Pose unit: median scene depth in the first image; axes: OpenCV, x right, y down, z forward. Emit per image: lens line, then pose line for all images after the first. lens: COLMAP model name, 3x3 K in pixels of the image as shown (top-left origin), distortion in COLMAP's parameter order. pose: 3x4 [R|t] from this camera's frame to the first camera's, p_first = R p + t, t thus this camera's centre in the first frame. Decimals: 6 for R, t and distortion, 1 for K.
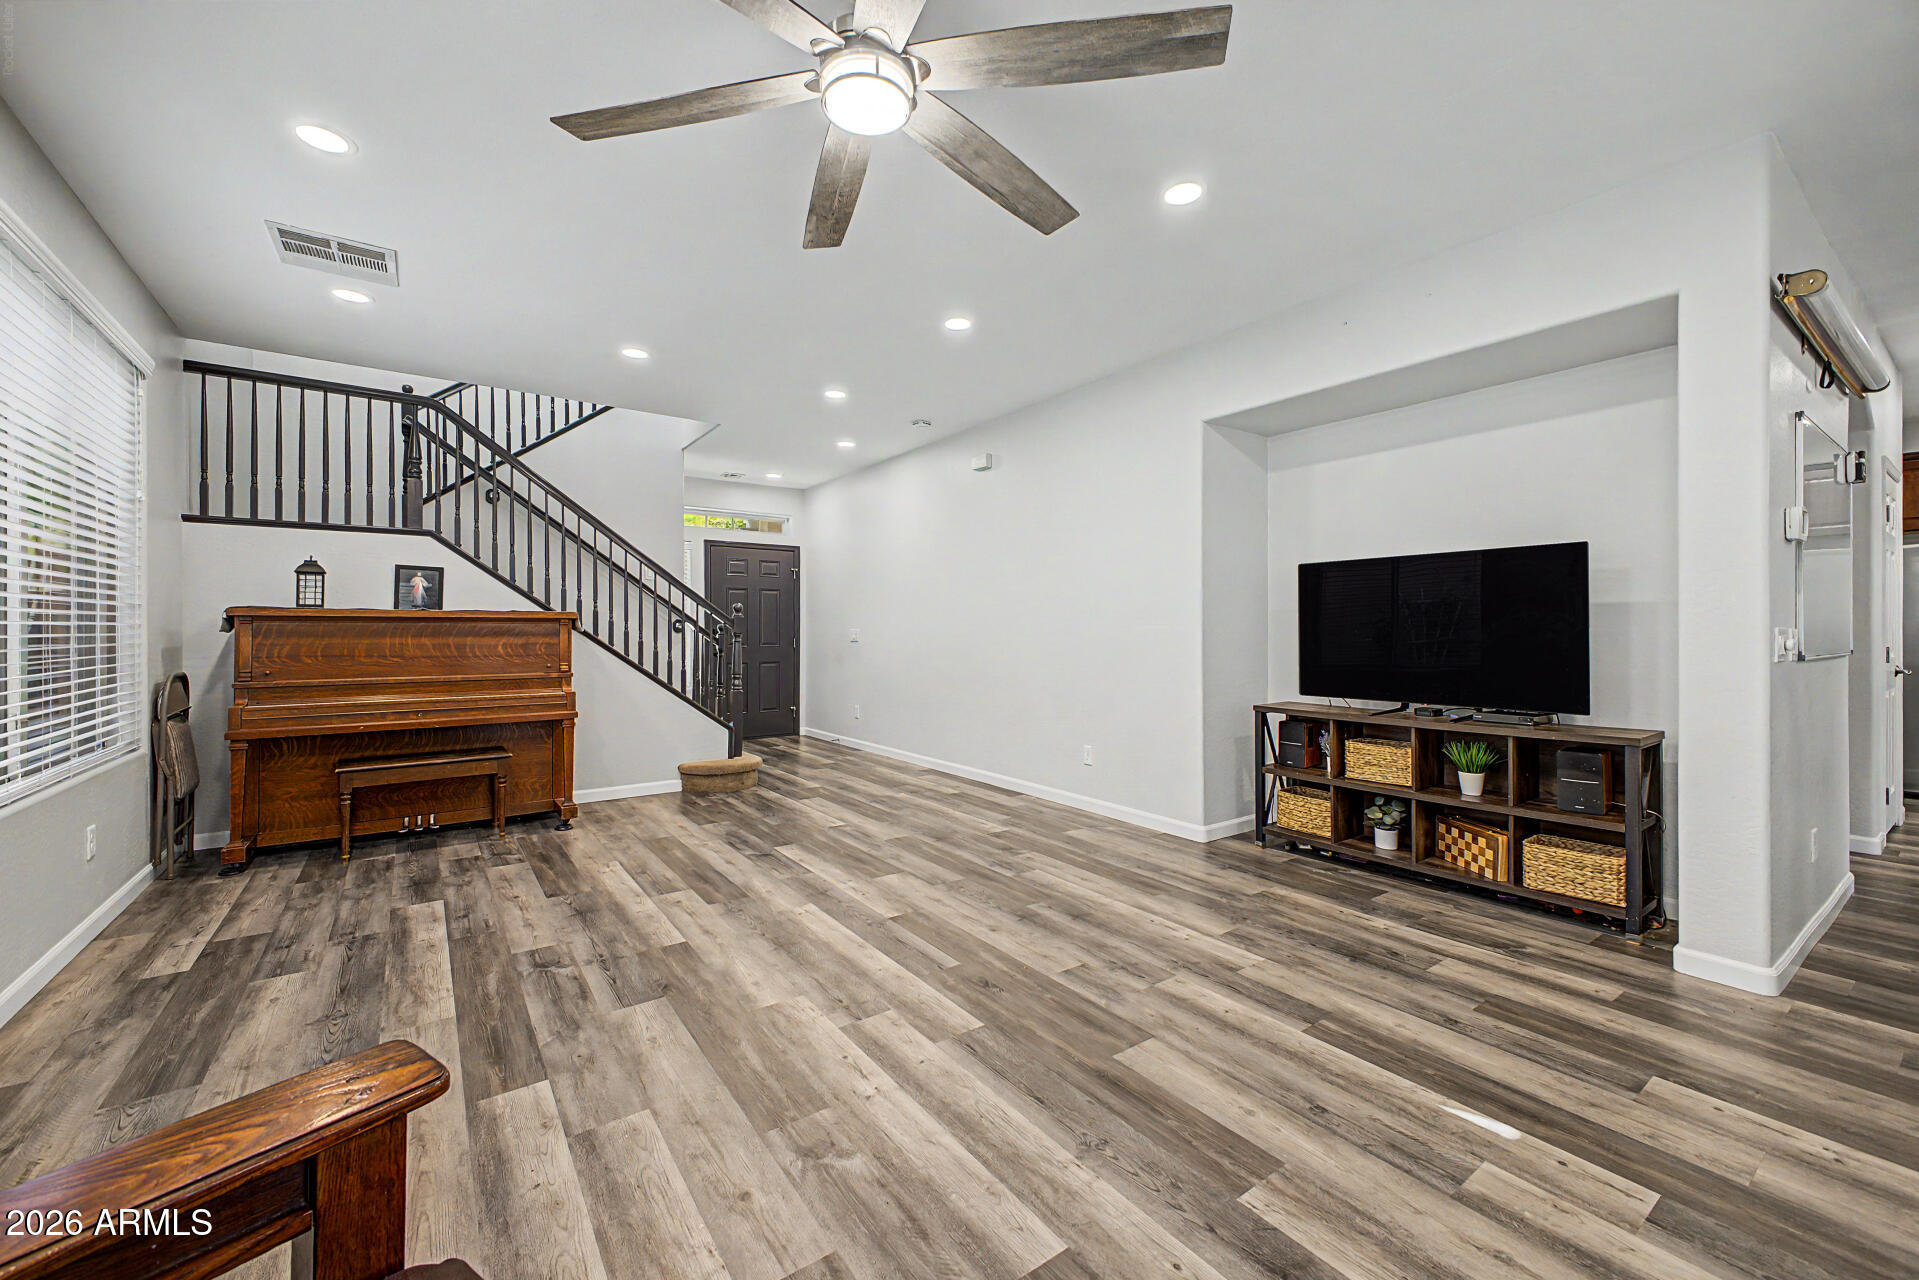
lens RADIAL K [[763.5, 0, 970.2], [0, 763.5, 627.4], [0, 0, 1]] dist [0.014542, -0.003917]
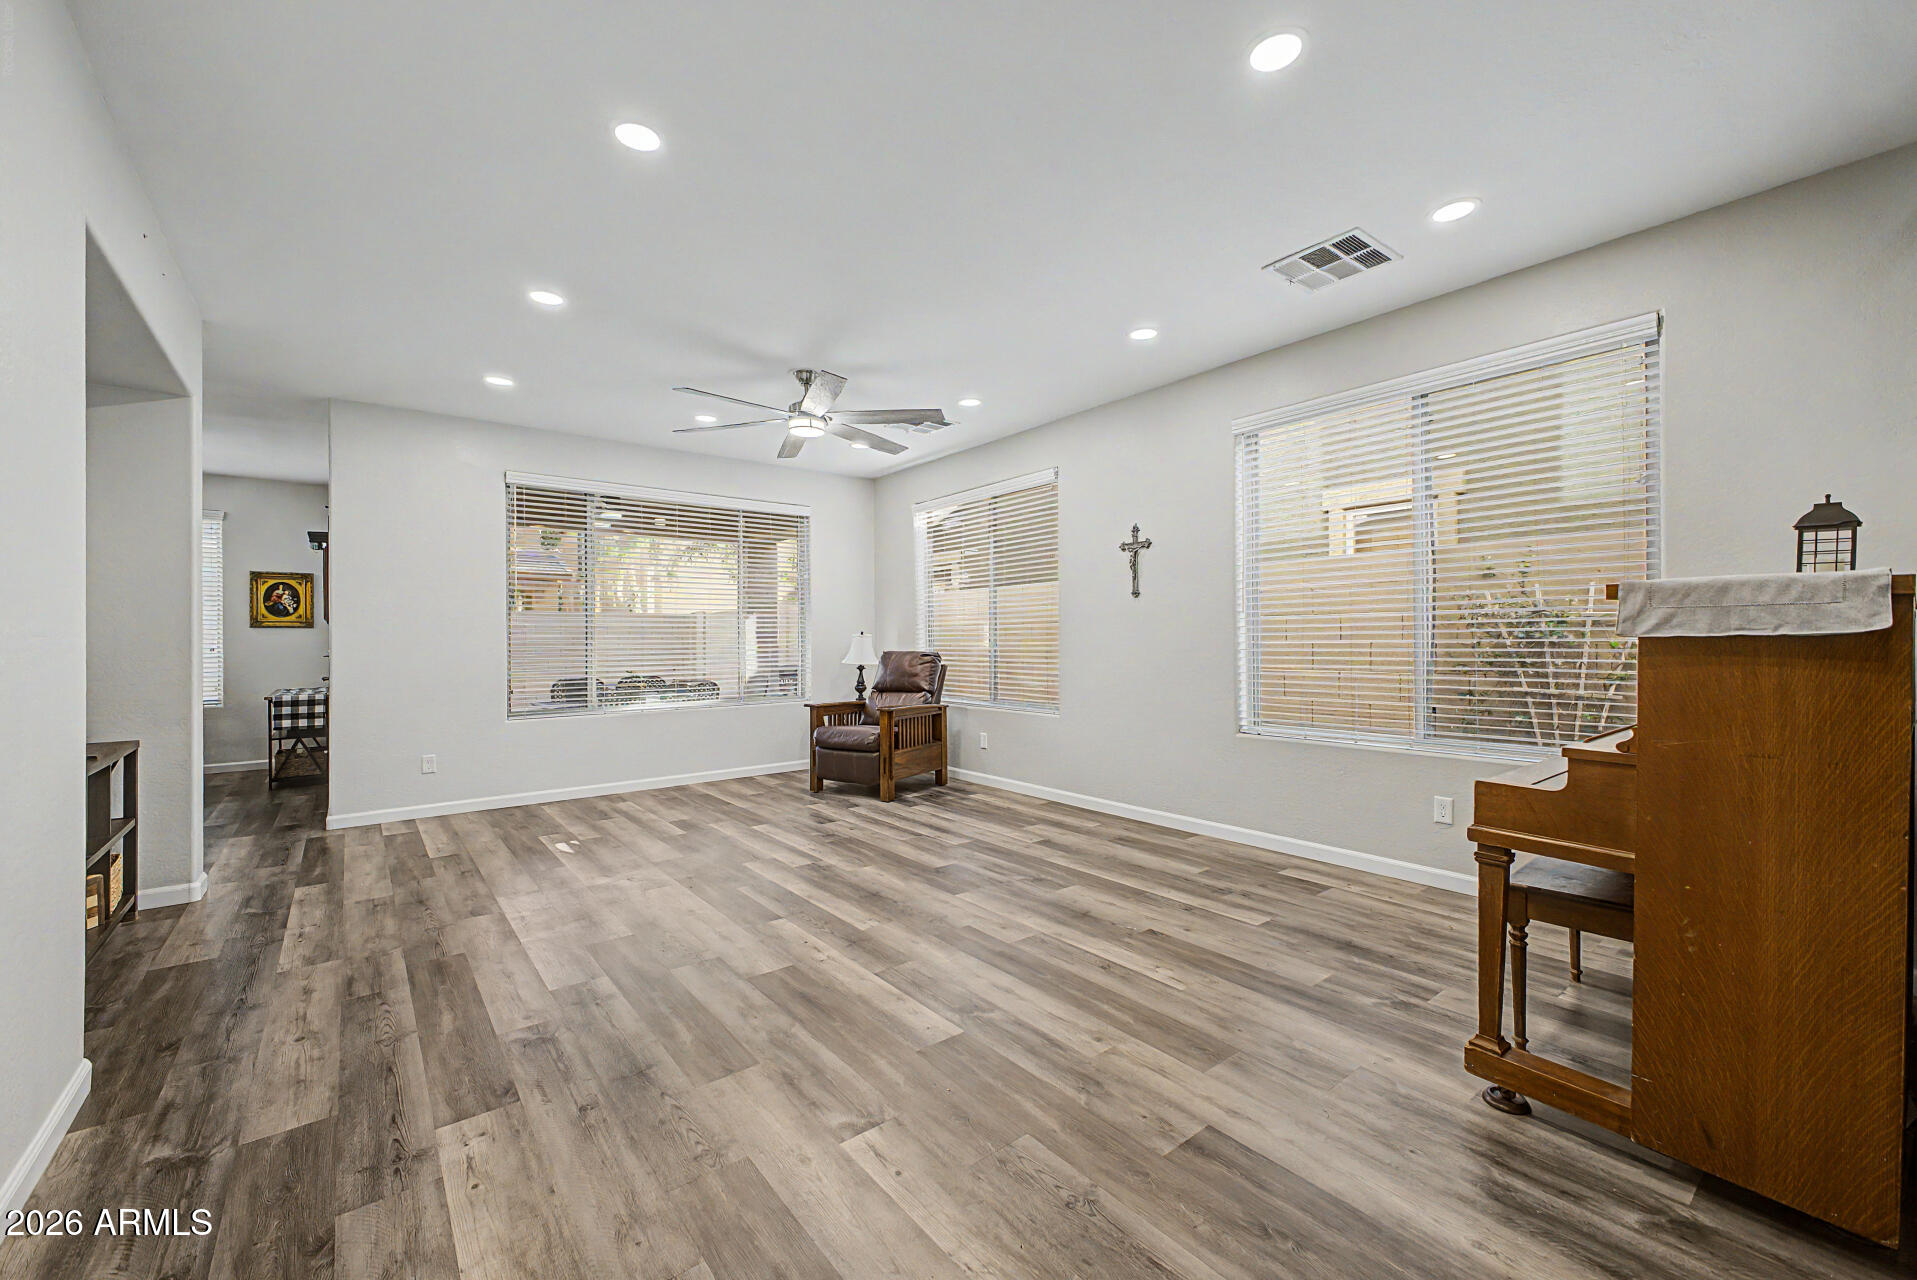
lens RADIAL K [[762.7, 0, 964.7], [0, 762.7, 643.8], [0, 0, 1]] dist [0.014542, -0.003917]
pose [[-0.998833, 0.008880, -0.047481, -0.297040], [0.008758, 0.999958, 0.002776, 0.004680], [0.047503, 0.002357, -0.998868, 1.976616]]
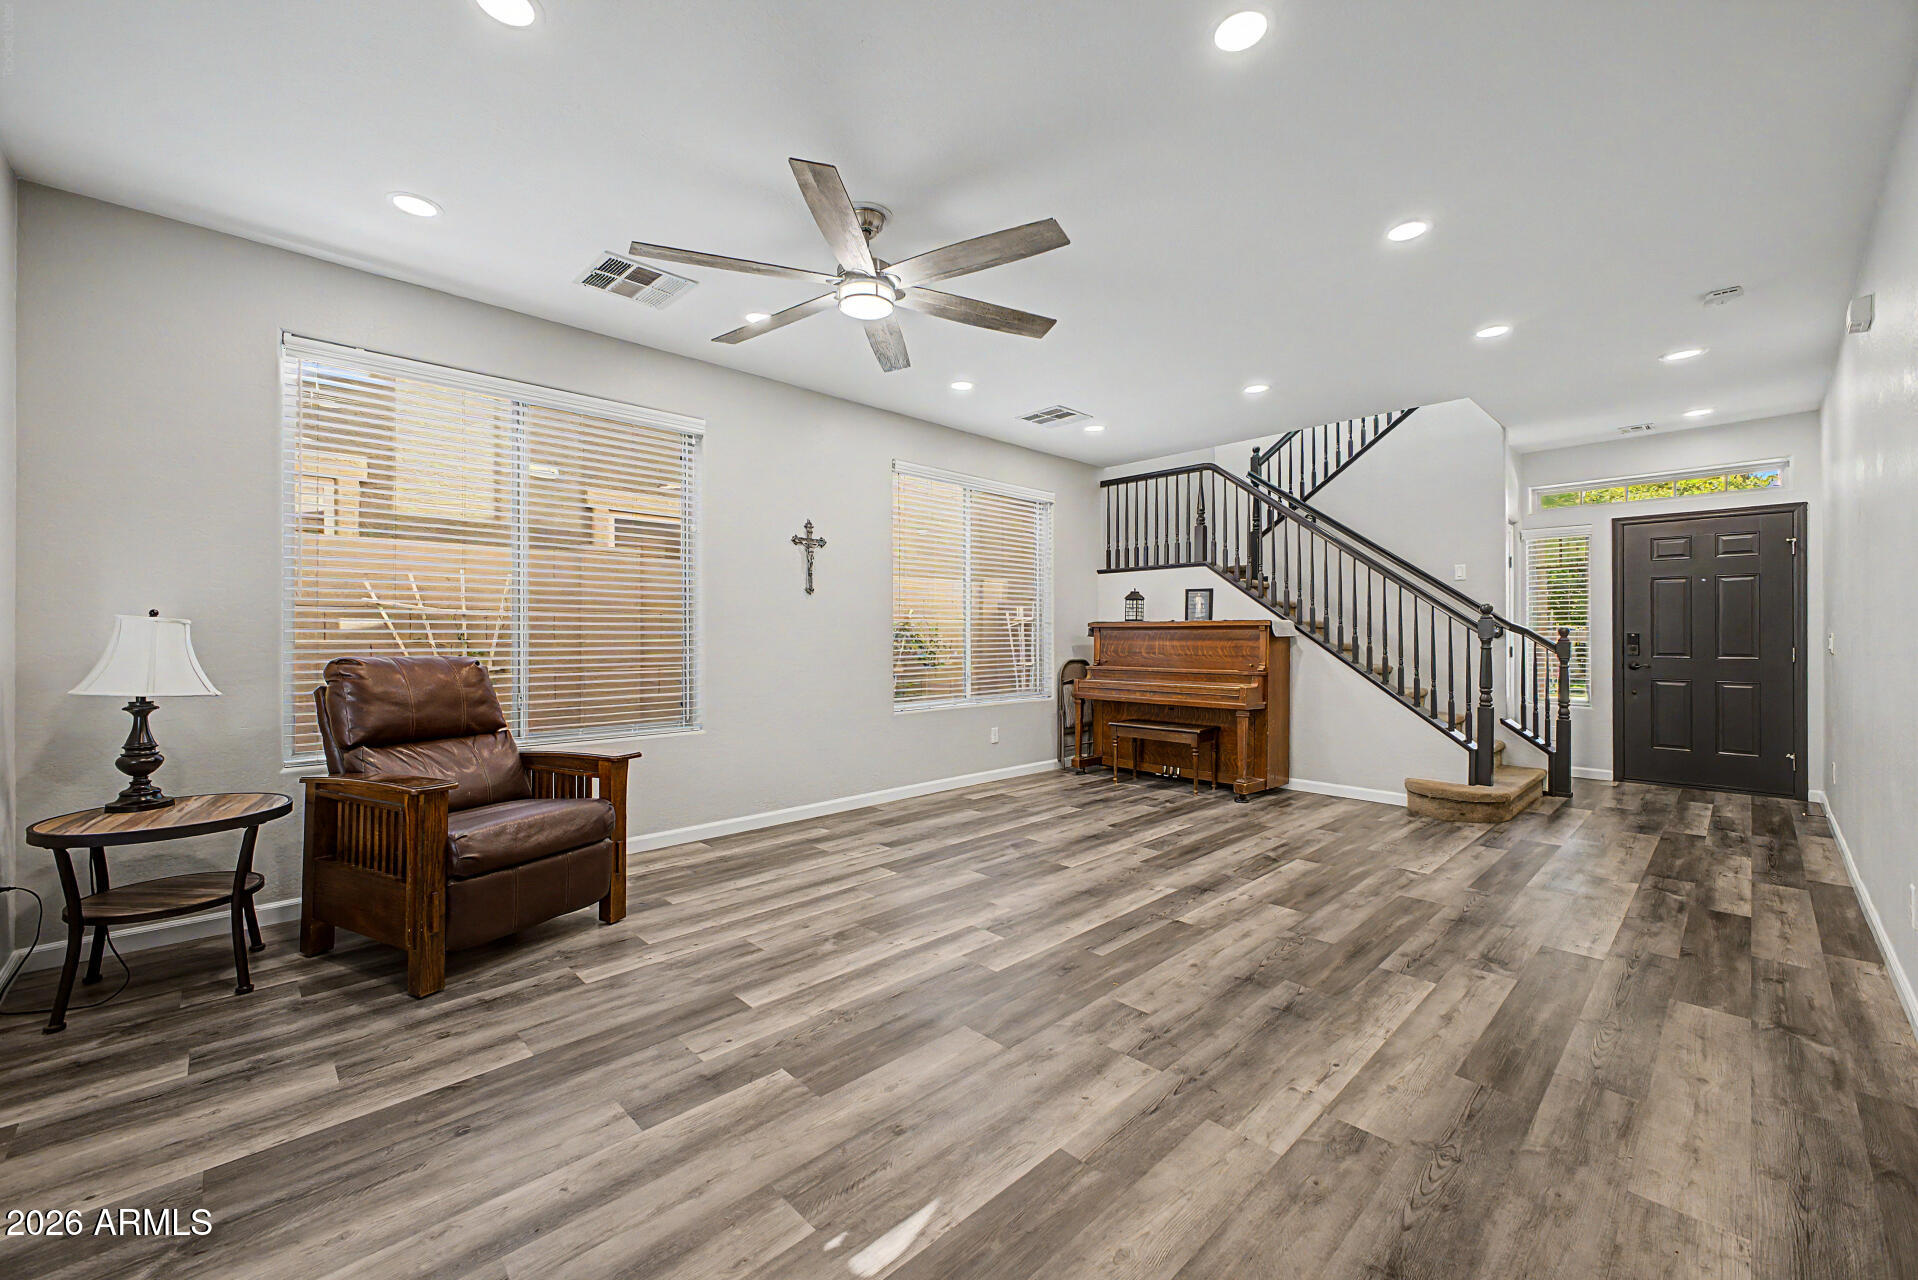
lens RADIAL K [[763.1, 0, 949.4], [0, 763.1, 634.8], [0, 0, 1]] dist [0.014542, -0.003917]
pose [[0.135841, 0.000548, -0.990731, 0.827257], [0.002141, 0.999997, 0.000847, -0.000090], [0.990728, -0.002236, 0.135839, 0.542919]]
